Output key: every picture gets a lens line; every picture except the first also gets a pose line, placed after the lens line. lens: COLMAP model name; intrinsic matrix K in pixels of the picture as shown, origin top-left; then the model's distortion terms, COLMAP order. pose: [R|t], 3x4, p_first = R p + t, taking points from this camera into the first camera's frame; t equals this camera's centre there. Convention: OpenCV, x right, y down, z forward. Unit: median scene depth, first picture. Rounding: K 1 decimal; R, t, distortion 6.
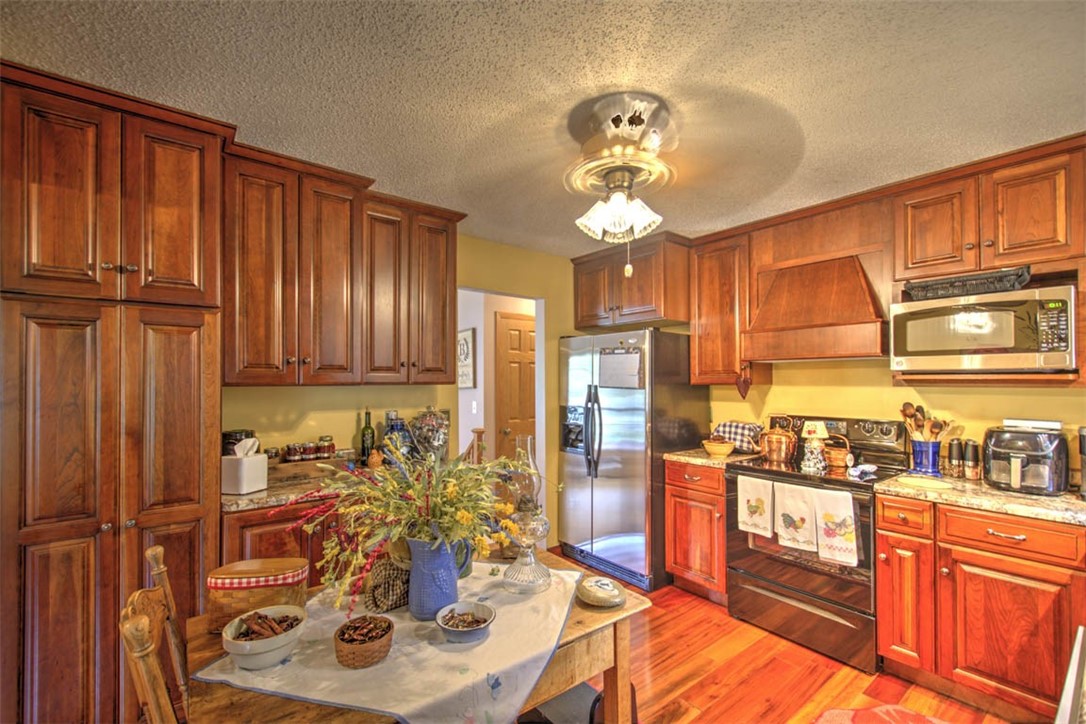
lens RADIAL K [[467.5, 0, 542.7], [0, 467.5, 375.1], [0, 0, 1]] dist [0.005000, -0.000851]
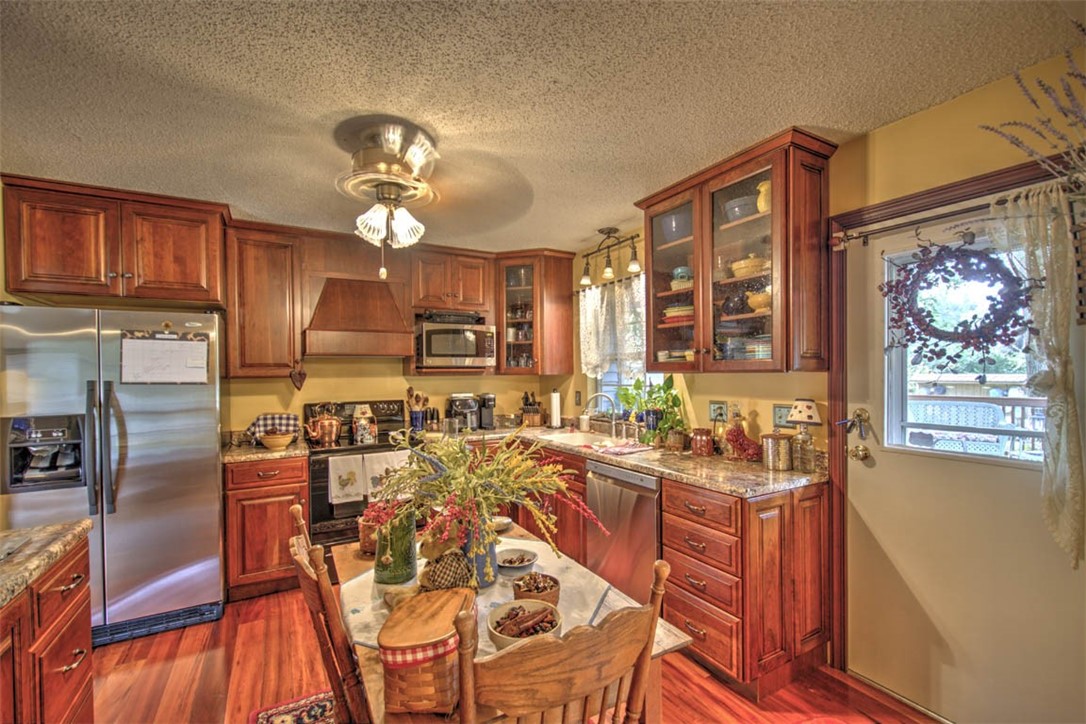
lens RADIAL K [[467.5, 0, 542.7], [0, 467.5, 375.1], [0, 0, 1]] dist [0.005000, -0.000851]
pose [[0.153576, -0.007977, 0.988105, -0.618067], [-0.002815, 0.999960, 0.008511, 0.006154], [-0.988133, -0.004088, 0.153547, 0.324578]]
